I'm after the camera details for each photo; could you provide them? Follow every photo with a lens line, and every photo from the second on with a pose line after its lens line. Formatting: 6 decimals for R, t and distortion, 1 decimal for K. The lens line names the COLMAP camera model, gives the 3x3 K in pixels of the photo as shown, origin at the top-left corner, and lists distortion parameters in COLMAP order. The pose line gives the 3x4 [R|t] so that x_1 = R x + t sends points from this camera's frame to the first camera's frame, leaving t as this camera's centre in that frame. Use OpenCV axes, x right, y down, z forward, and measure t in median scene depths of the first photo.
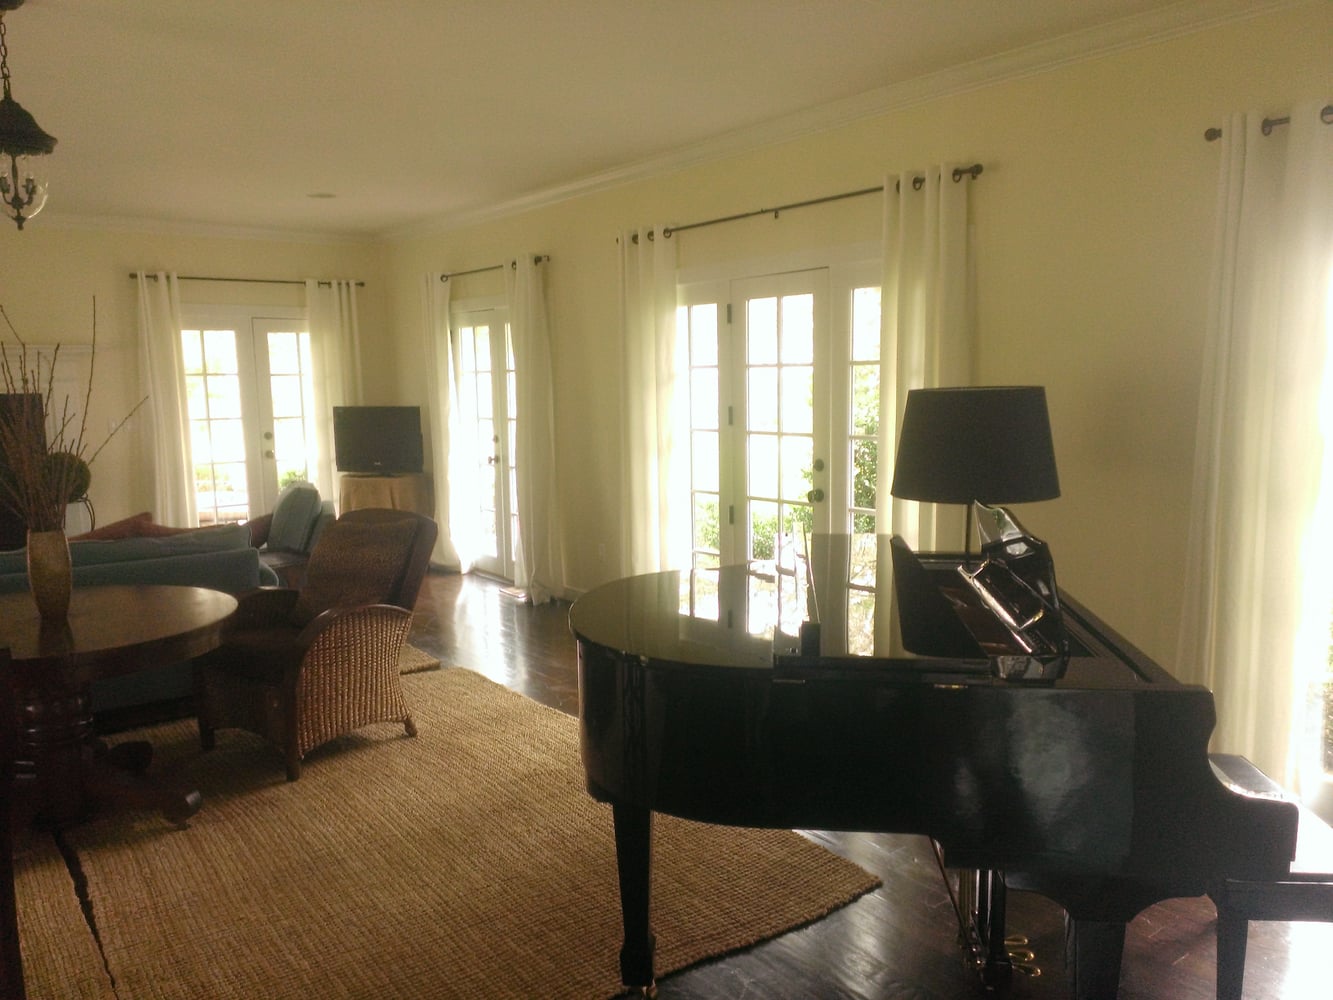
lens RADIAL K [[1054.5, 0, 667.6], [0, 1054.5, 517.6], [0, 0, 1]] dist [0.060876, -0.079223]
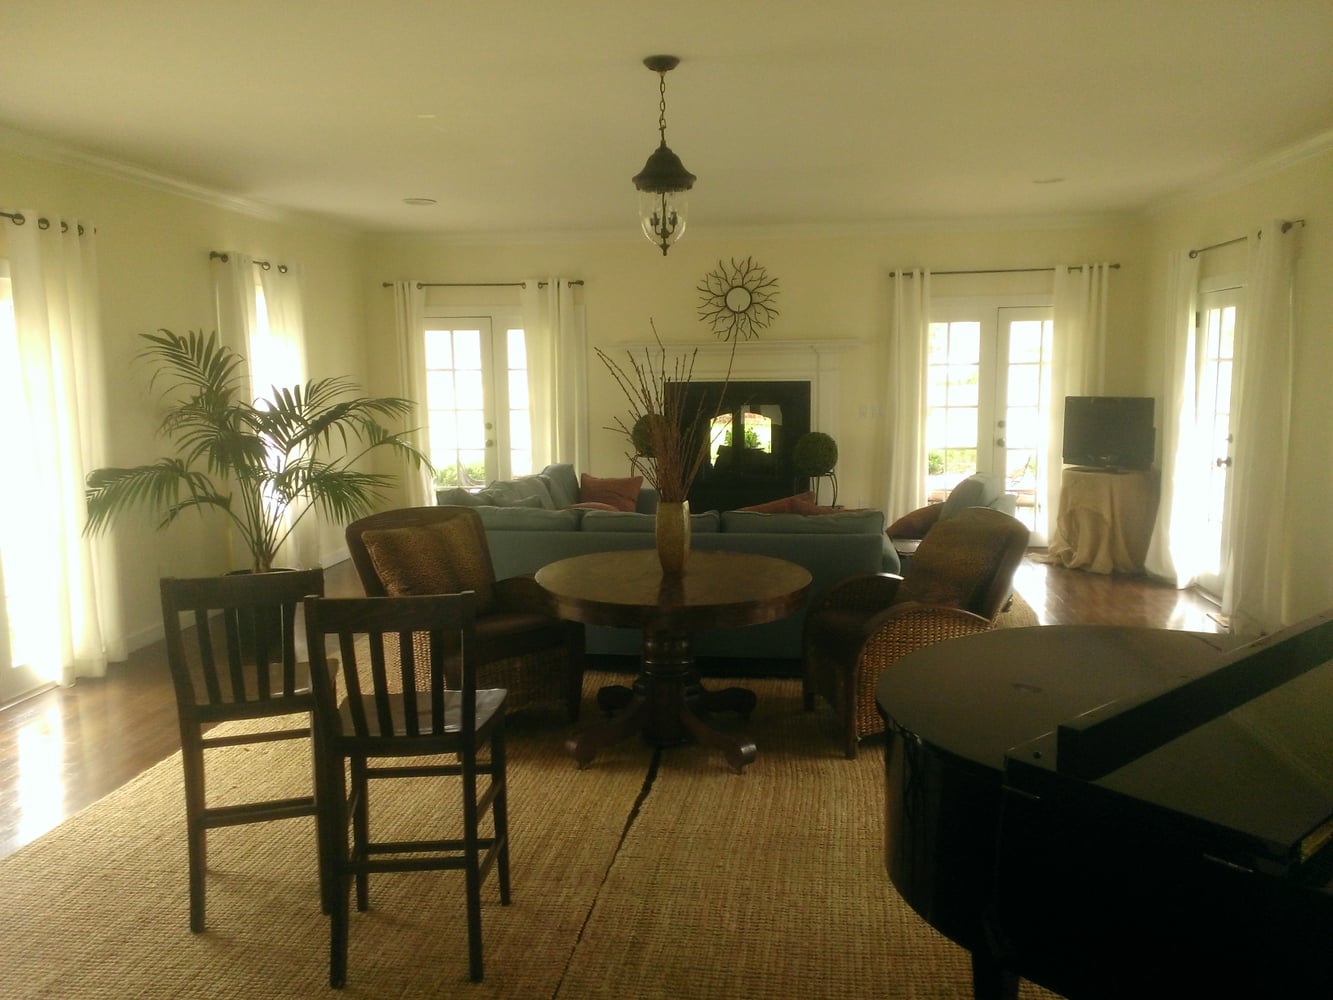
lens RADIAL K [[1050.5, 0, 673.3], [0, 1050.5, 503.8], [0, 0, 1]] dist [0.142403, -0.228254]
pose [[0.718376, 0.093828, -0.689298, 0.128064], [-0.090829, 0.995031, 0.040784, -0.017495], [0.689700, 0.033310, 0.723329, 0.065707]]
